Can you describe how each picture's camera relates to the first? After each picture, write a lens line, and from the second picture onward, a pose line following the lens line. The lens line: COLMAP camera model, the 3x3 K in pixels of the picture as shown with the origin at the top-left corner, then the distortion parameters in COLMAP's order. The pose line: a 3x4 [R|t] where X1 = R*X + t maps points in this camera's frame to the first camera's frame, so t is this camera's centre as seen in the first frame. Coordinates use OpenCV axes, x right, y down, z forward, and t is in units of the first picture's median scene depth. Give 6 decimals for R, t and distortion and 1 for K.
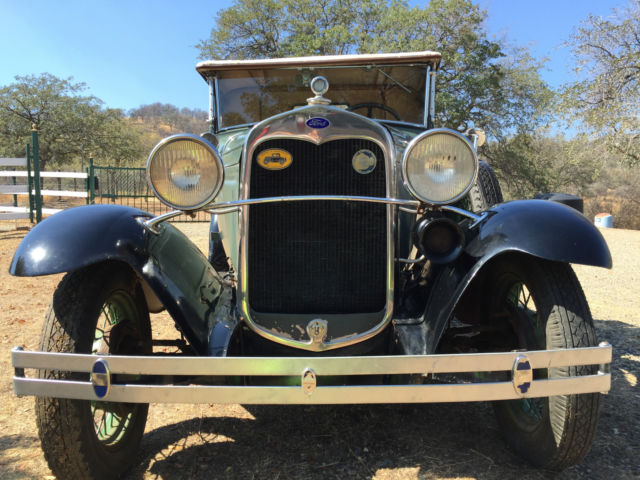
lens RADIAL K [[542.2, 0, 320.9], [0, 542.2, 236.8], [0, 0, 1]] dist [0.029344, -0.007316]
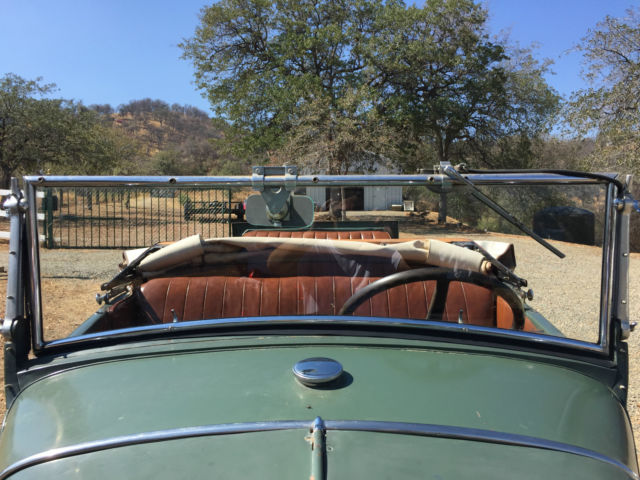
lens RADIAL K [[536.5, 0, 328.5], [0, 536.5, 230.1], [0, 0, 1]] dist [0.067525, -0.088929]
pose [[0.999569, -0.000783, 0.029350, -0.000384], [0.000878, 0.999994, -0.003224, -0.052533], [-0.029348, 0.003248, 0.999564, 0.120209]]
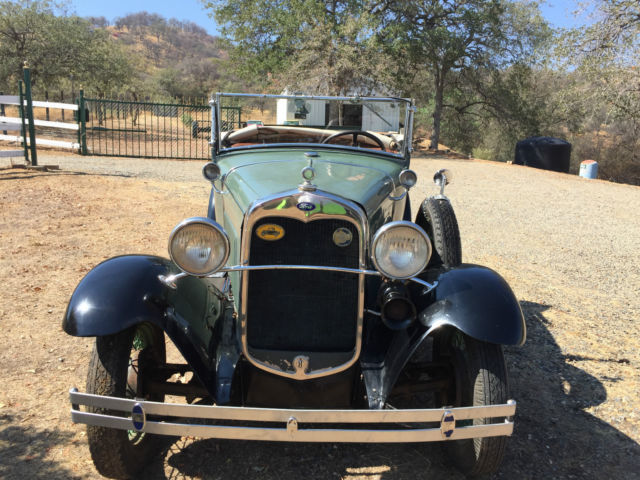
lens RADIAL K [[541.3, 0, 318.7], [0, 541.3, 236.2], [0, 0, 1]] dist [0.033734, -0.008187]
pose [[0.999231, 0.034401, 0.018803, 0.000218], [-0.036702, 0.989443, 0.140195, -0.035657], [-0.013781, -0.140777, 0.989945, -0.025661]]
